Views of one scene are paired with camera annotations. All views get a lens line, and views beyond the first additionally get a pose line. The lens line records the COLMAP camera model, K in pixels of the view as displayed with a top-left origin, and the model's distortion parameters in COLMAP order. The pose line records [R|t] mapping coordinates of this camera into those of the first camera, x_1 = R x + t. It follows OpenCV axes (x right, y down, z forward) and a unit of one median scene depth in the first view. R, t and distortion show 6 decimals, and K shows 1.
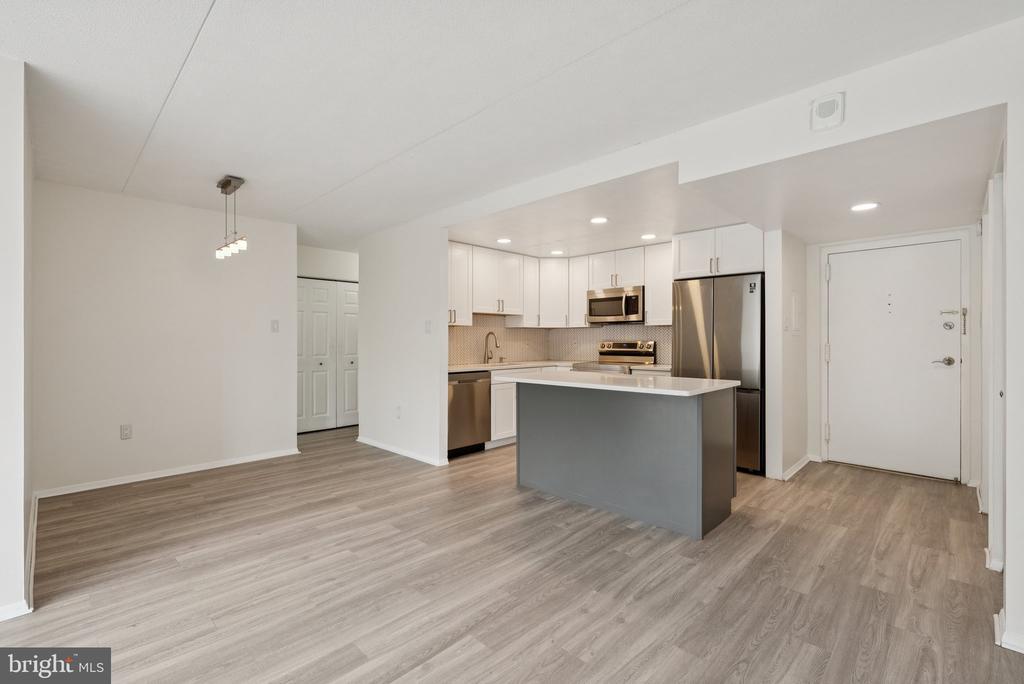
lens RADIAL K [[453.9, 0, 507.3], [0, 453.9, 338.4], [0, 0, 1]] dist [0.000577, 0.000301]
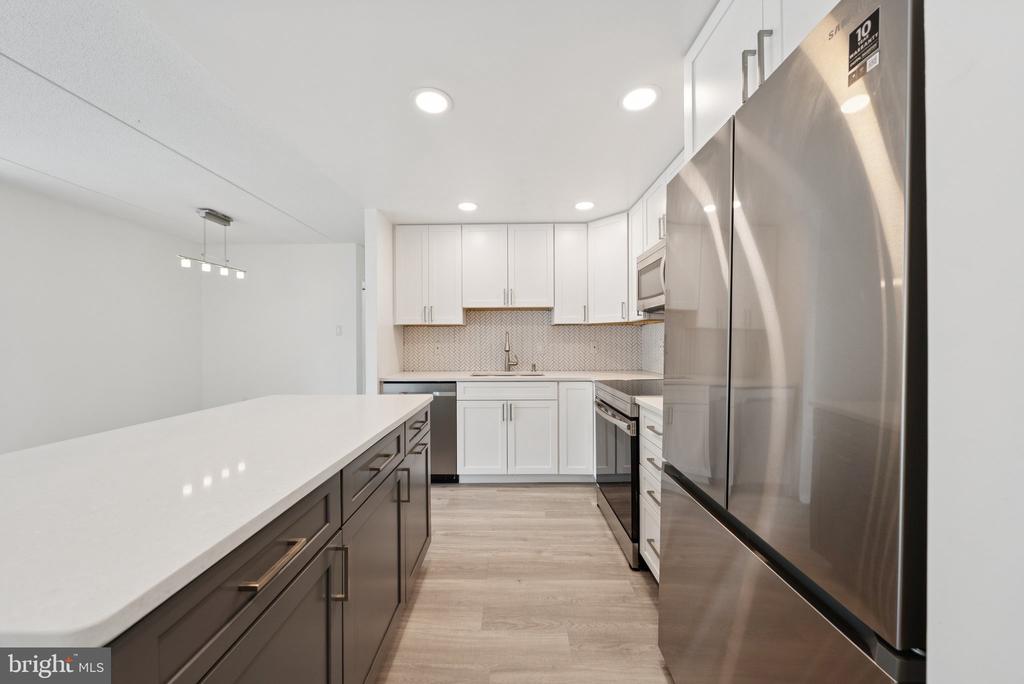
lens RADIAL K [[347.0, 0, 509.2], [0, 347.0, 342.9], [0, 0, 1]] dist [-0.001851, -0.000077]
pose [[0.694612, 0.001630, -0.719383, 0.489801], [0.004384, 0.999969, 0.006499, 0.001940], [0.719371, -0.007668, 0.694583, 0.728978]]
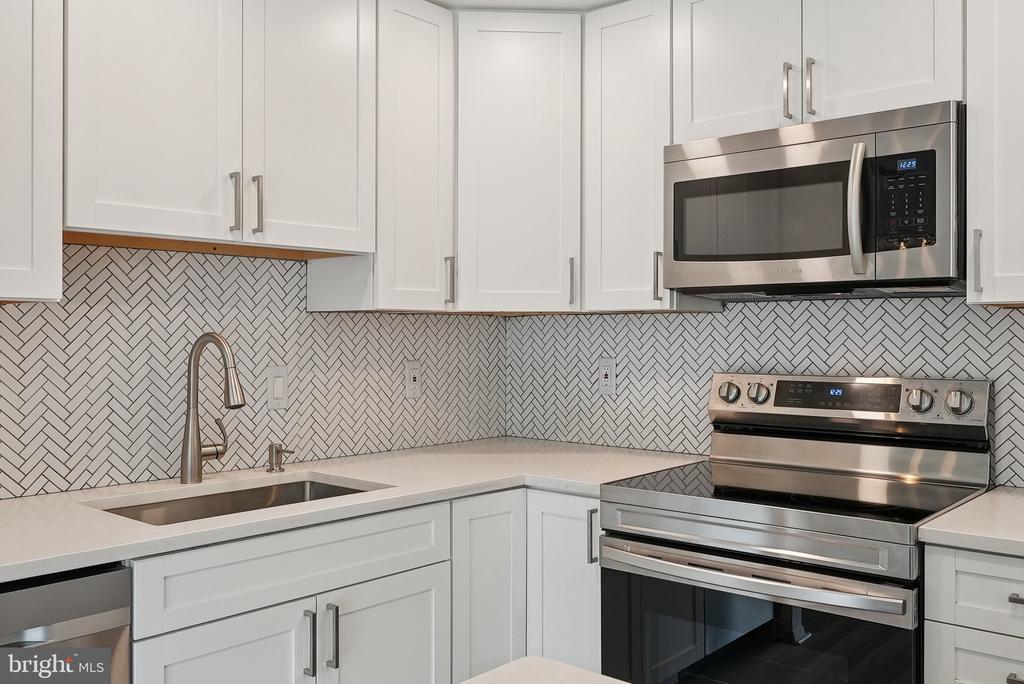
lens RADIAL K [[905.8, 0, 501.4], [0, 905.8, 336.0], [0, 0, 1]] dist [-0.011417, -0.003918]
pose [[0.998805, 0.003147, 0.048765, 0.095712], [-0.003338, 0.999987, 0.003831, -0.017726], [-0.048752, -0.003989, 0.998803, 0.720749]]
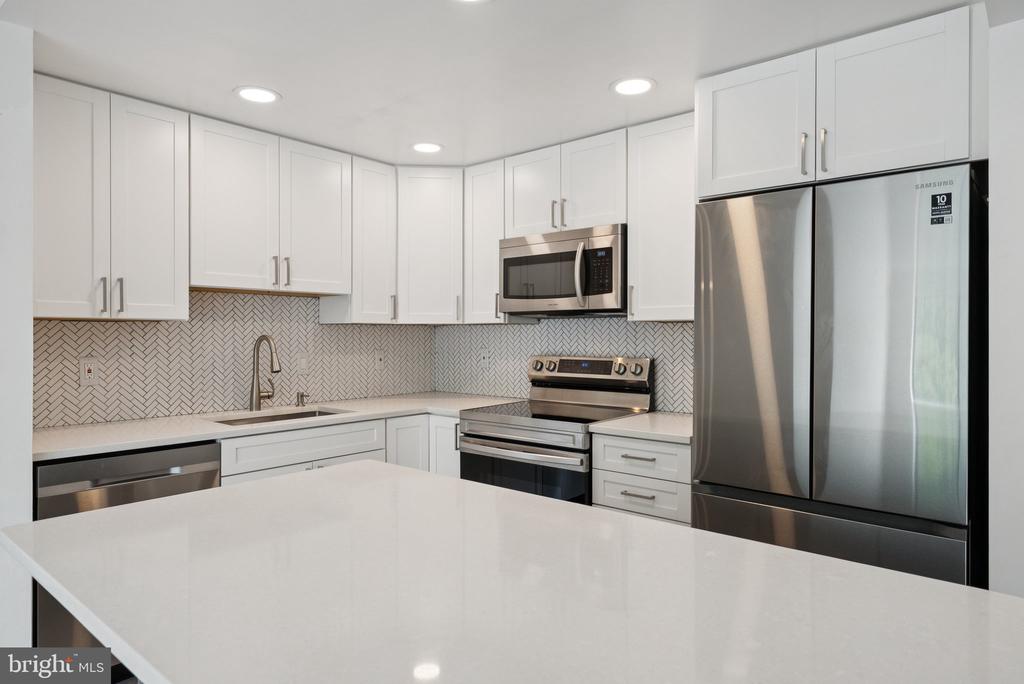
lens RADIAL K [[618.5, 0, 505.6], [0, 618.5, 336.9], [0, 0, 1]] dist [0.002428, 0.000619]
pose [[0.997840, 0.002211, 0.065656, 0.182358], [-0.002541, 0.999985, 0.004943, -0.019234], [-0.065644, -0.005099, 0.997830, 0.524080]]
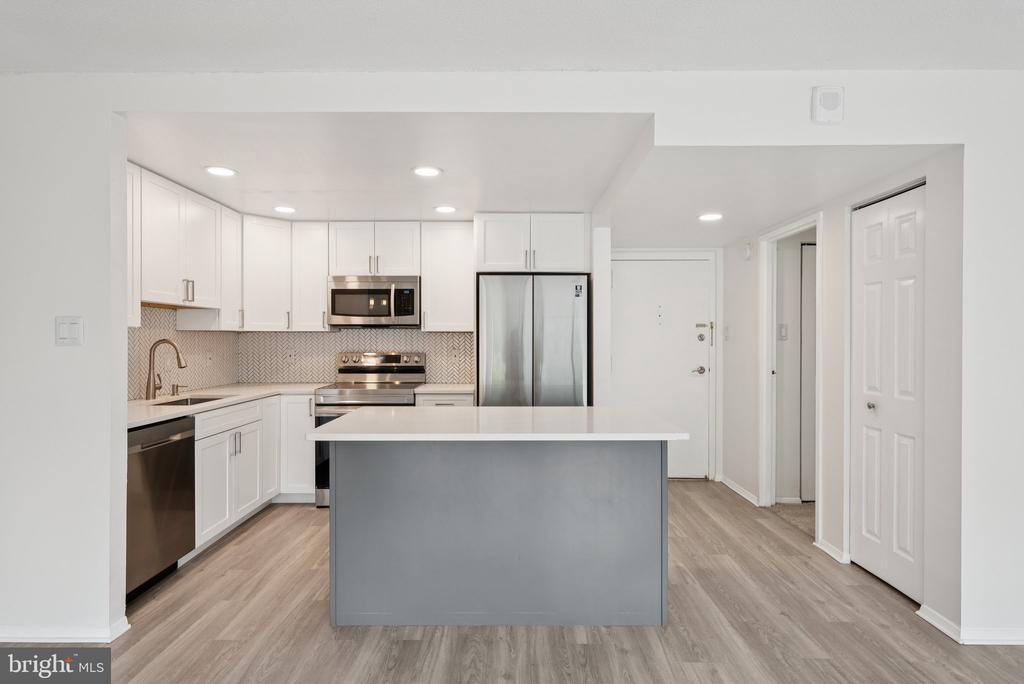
lens RADIAL K [[544.7, 0, 506.9], [0, 544.7, 341.6], [0, 0, 1]] dist [0.003350, 0.000489]
pose [[0.715389, 0.000418, 0.698726, -0.240244], [-0.003653, 0.999988, 0.003142, -0.017923], [-0.698717, -0.004800, 0.715382, 0.330867]]
